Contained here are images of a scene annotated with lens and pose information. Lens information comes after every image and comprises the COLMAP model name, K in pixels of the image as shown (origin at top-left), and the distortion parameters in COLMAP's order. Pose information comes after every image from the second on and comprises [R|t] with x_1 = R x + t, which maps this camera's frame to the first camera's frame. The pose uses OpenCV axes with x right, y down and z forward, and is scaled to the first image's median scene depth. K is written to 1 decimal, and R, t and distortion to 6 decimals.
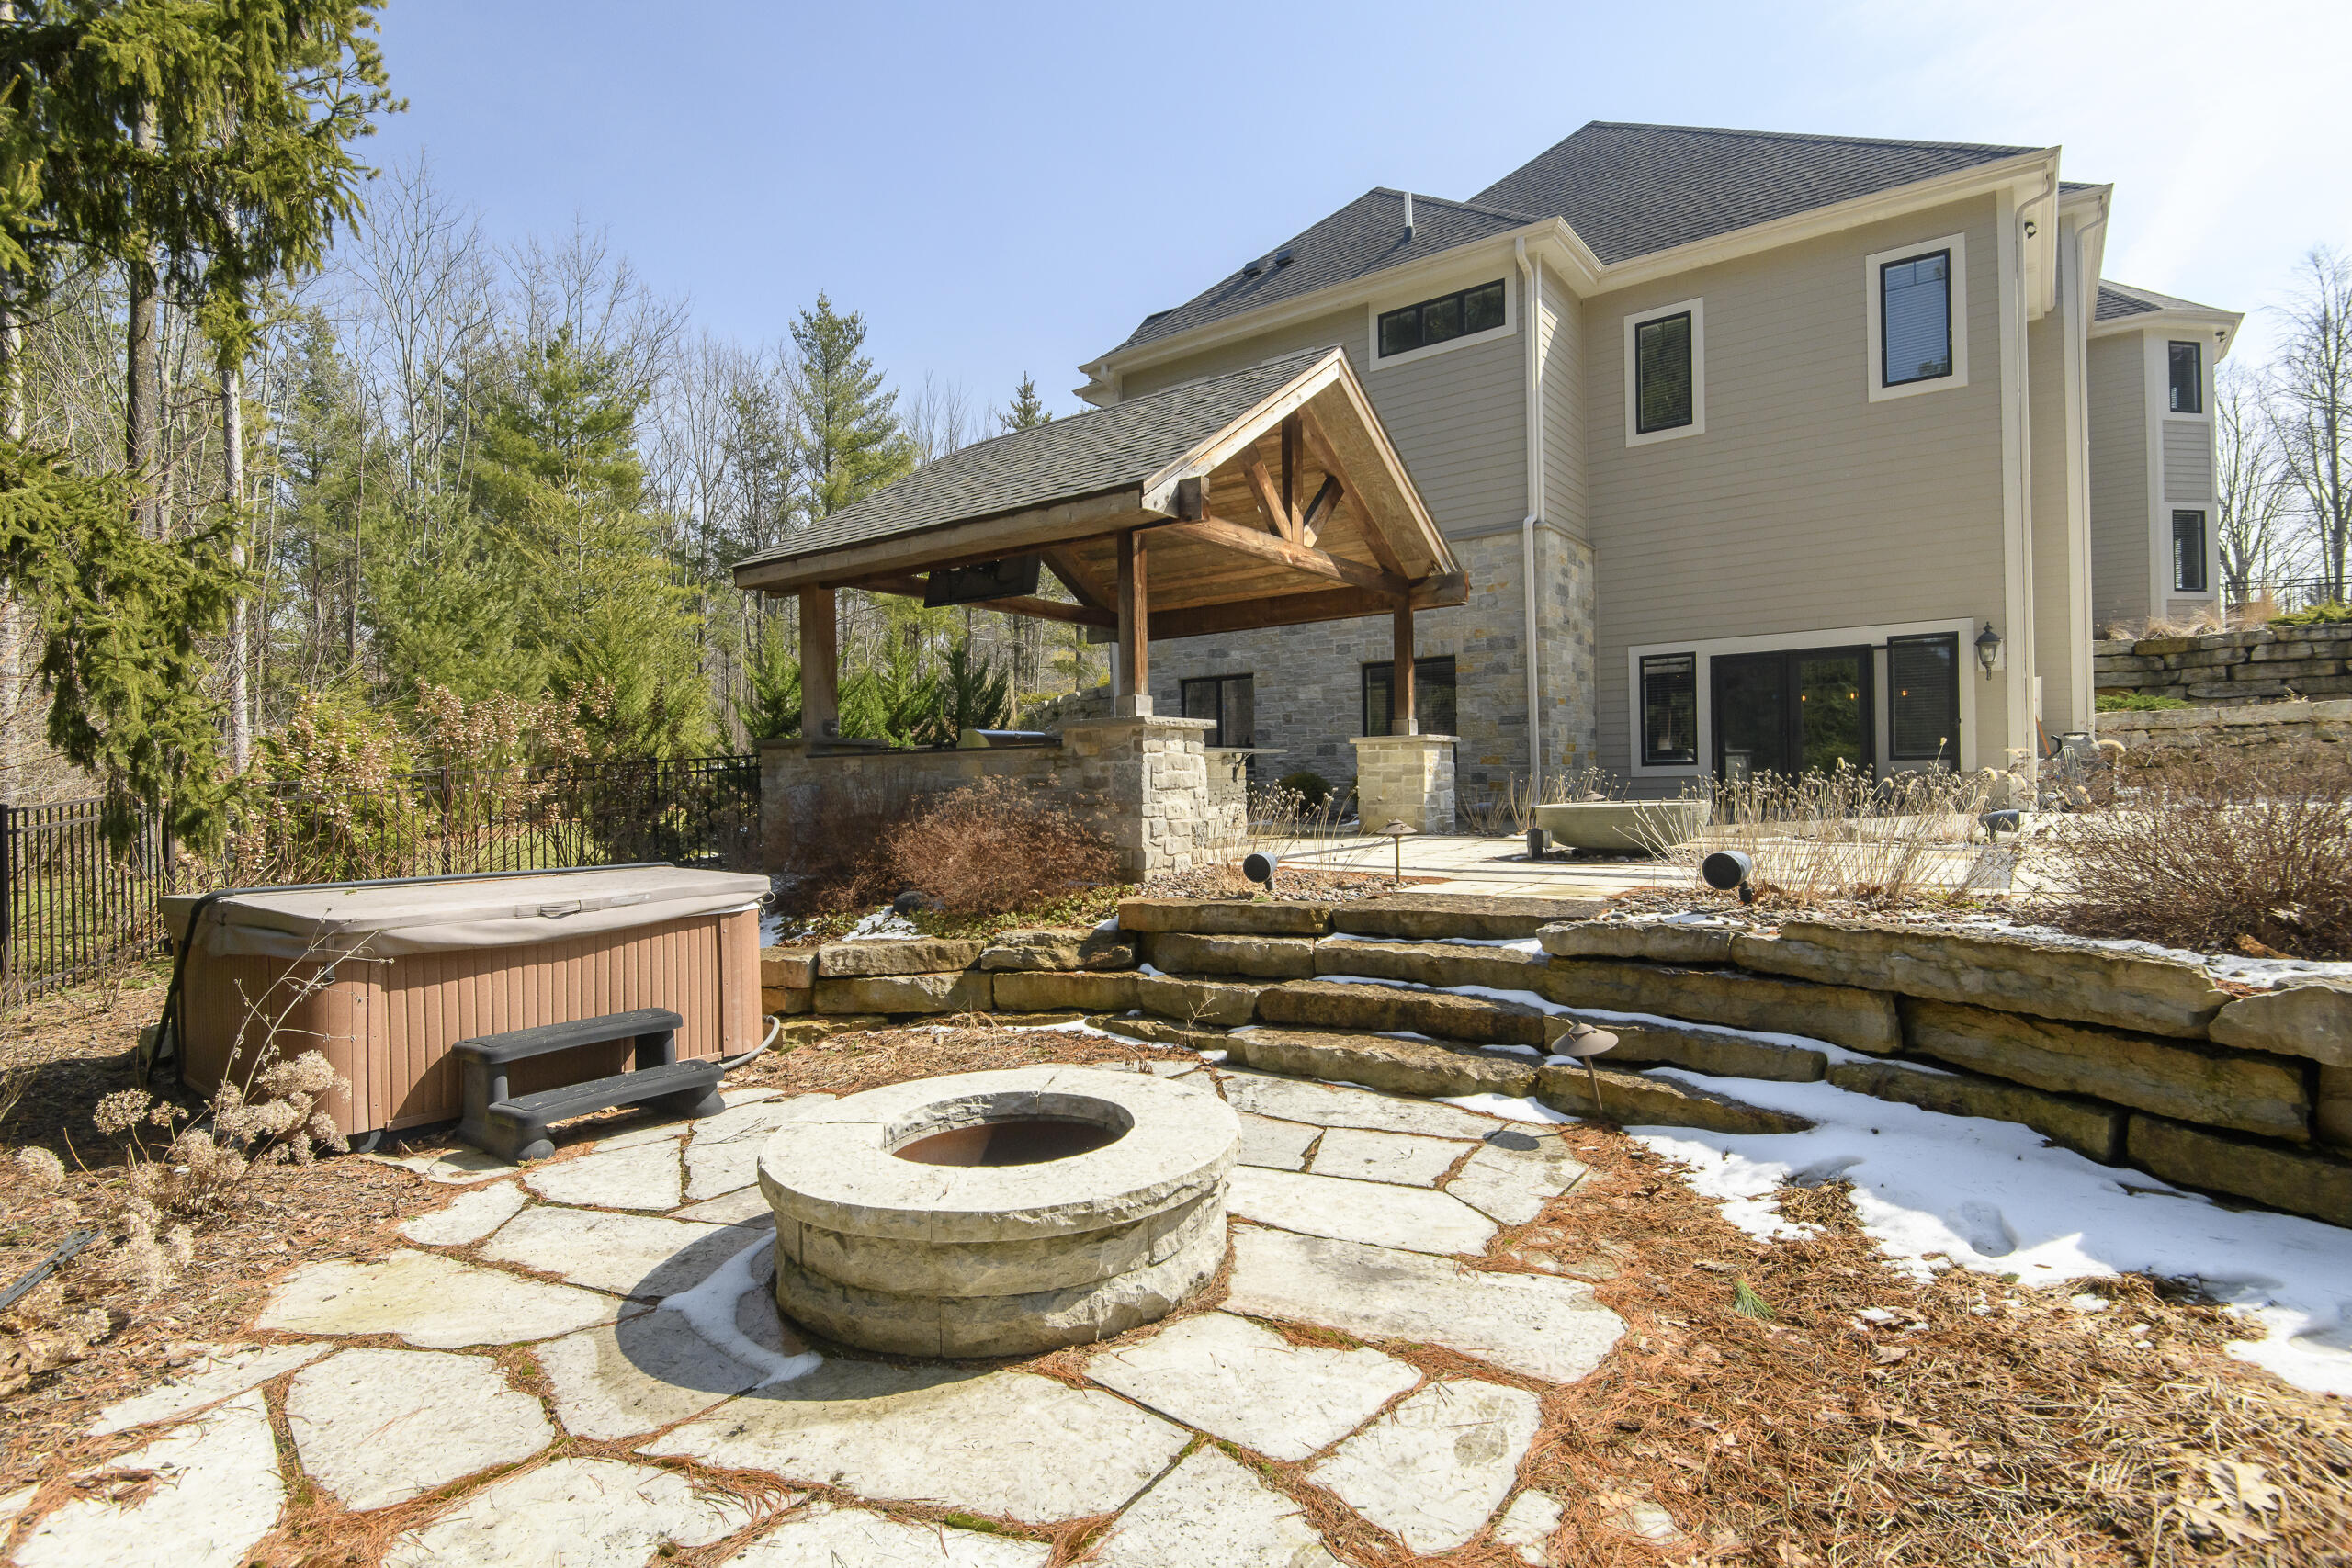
lens RADIAL K [[1139.4, 0, 1177.6], [0, 1139.4, 786.8], [0, 0, 1]] dist [-0.004524, -0.001441]
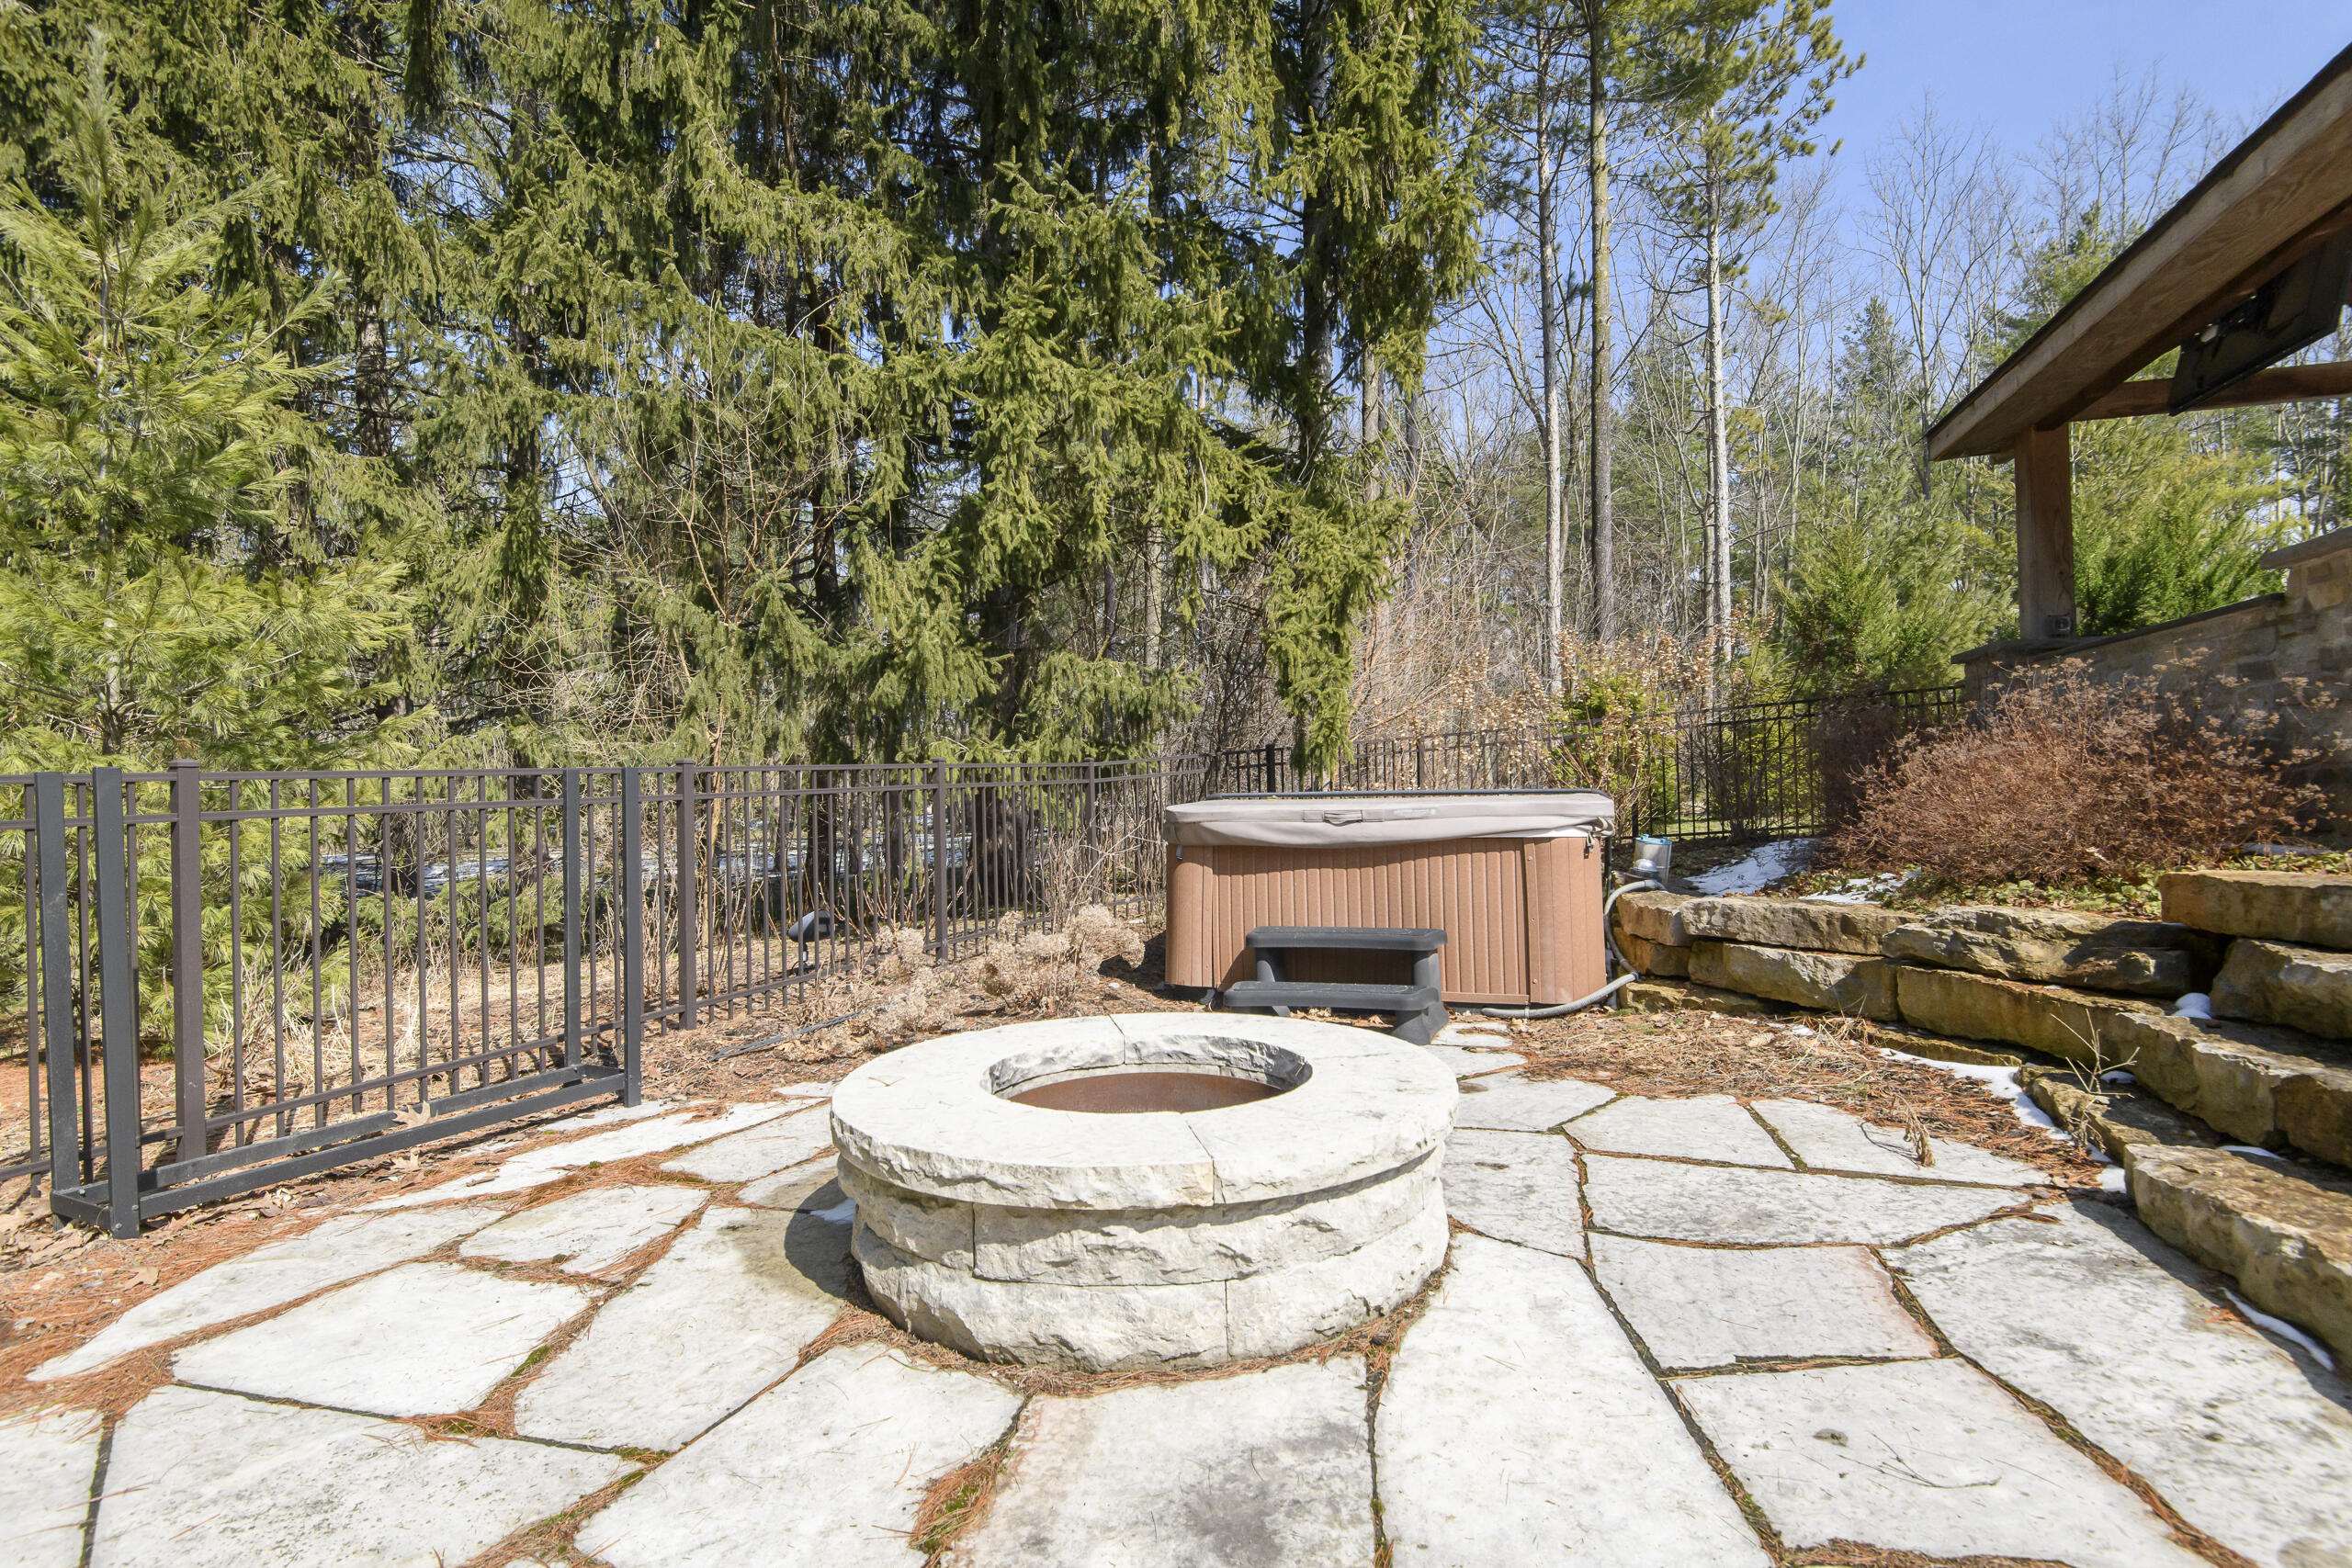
lens RADIAL K [[1163.3, 0, 1176.9], [0, 1163.3, 783.0], [0, 0, 1]] dist [-0.002470, -0.002459]
pose [[0.328124, 0.003802, -0.944627, 0.394133], [0.009423, 0.999929, 0.007297, 0.067979], [0.944588, -0.011295, 0.328065, 0.513439]]
